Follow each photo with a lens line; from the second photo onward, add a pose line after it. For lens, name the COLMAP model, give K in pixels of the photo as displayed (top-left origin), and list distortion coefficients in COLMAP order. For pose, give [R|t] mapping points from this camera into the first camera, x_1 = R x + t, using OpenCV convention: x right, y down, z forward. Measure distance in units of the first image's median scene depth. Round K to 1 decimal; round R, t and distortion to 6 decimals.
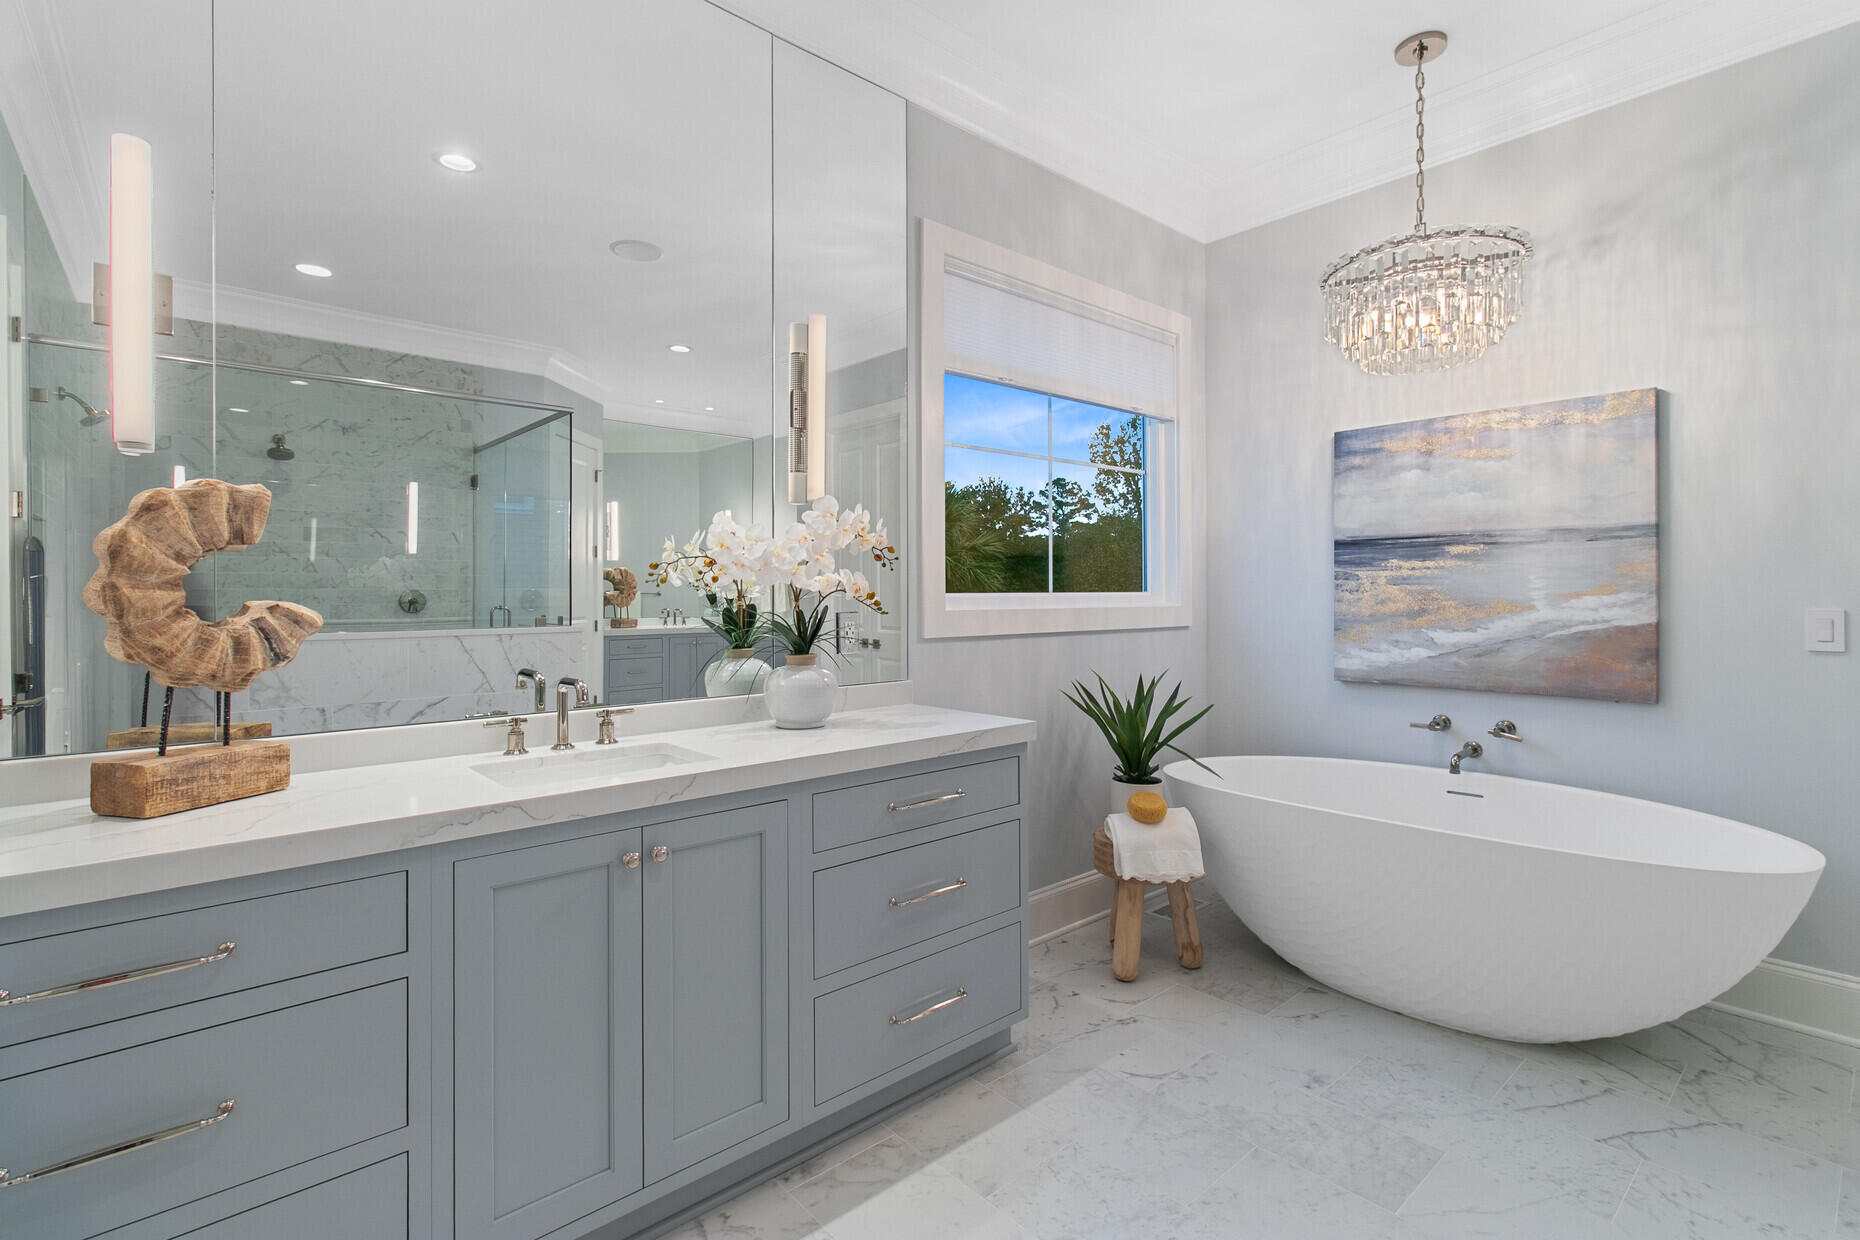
lens RADIAL K [[862.7, 0, 926.7], [0, 862.7, 601.0], [0, 0, 1]] dist [0.004094, 0.000854]
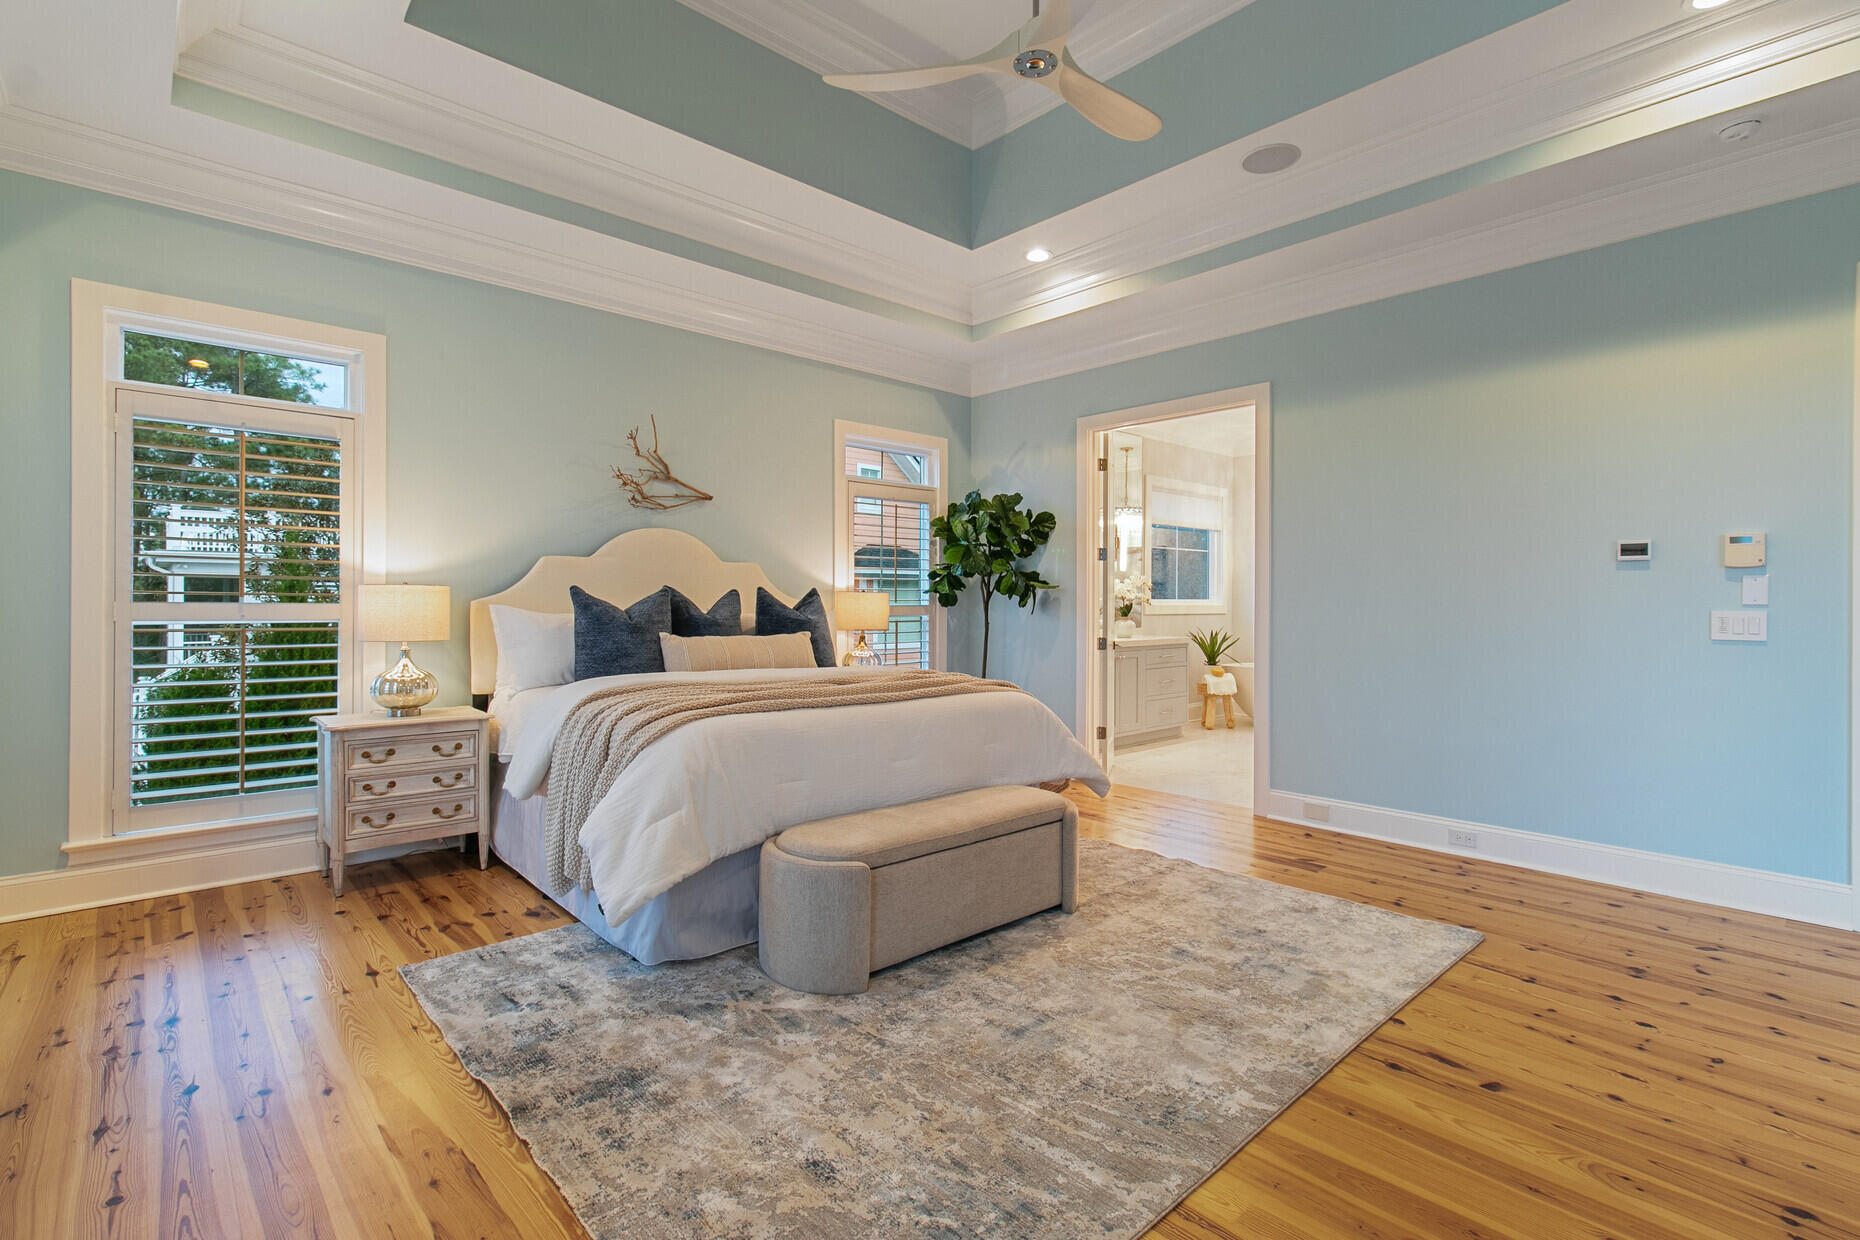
lens RADIAL K [[862.7, 0, 934.7], [0, 862.7, 614.5], [0, 0, 1]] dist [0.004094, 0.000854]
pose [[0.999308, 0.010585, 0.035658, -0.872859], [-0.010928, 0.999896, 0.009431, 0.024881], [-0.035555, -0.009814, 0.999320, -2.043044]]
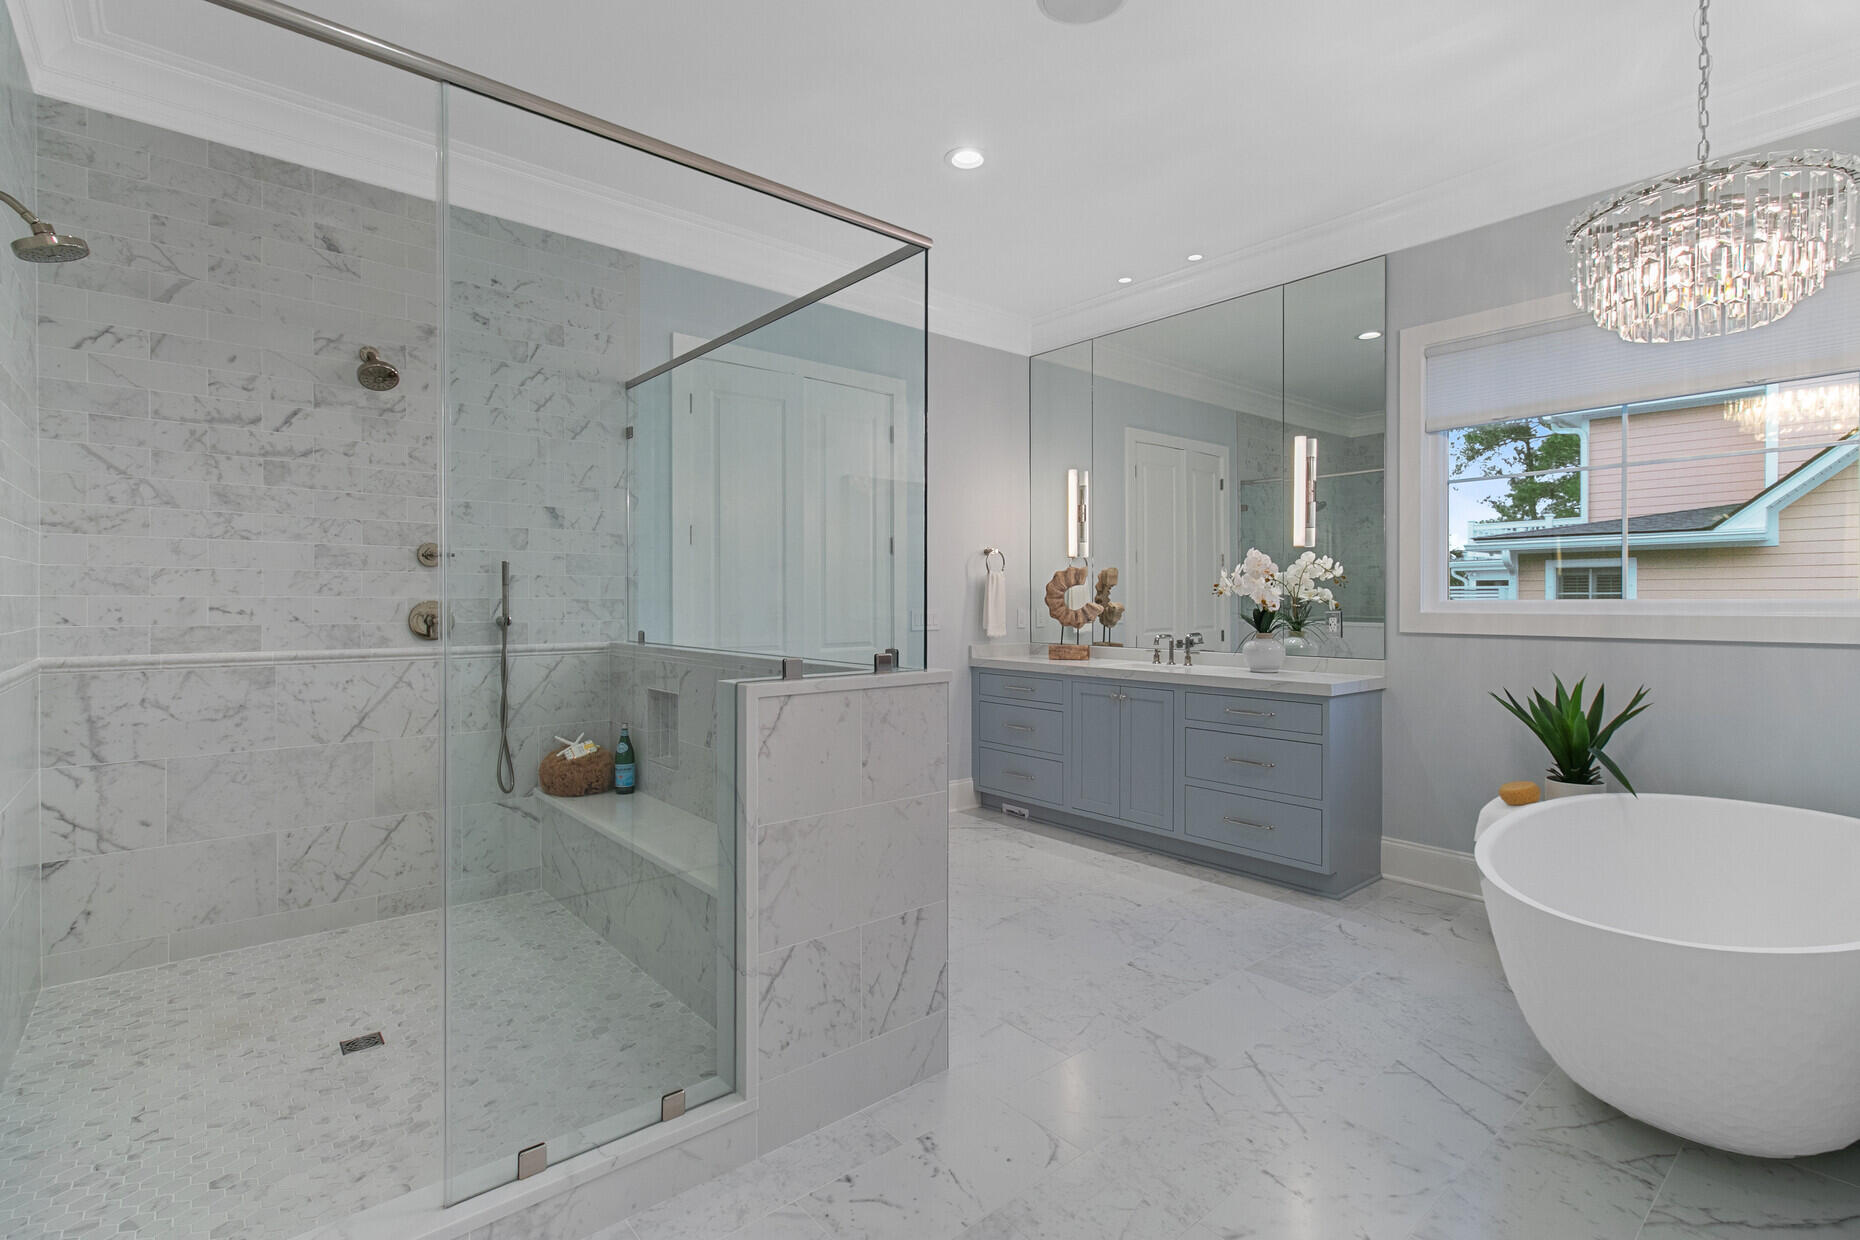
lens RADIAL K [[862.7, 0, 932.0], [0, 862.7, 610.2], [0, 0, 1]] dist [0.004094, 0.000854]
pose [[-0.016608, 0.018070, -0.999699, 1.467550], [-0.003258, 0.999830, 0.018127, -0.015096], [0.999857, 0.003558, -0.016546, 0.277544]]
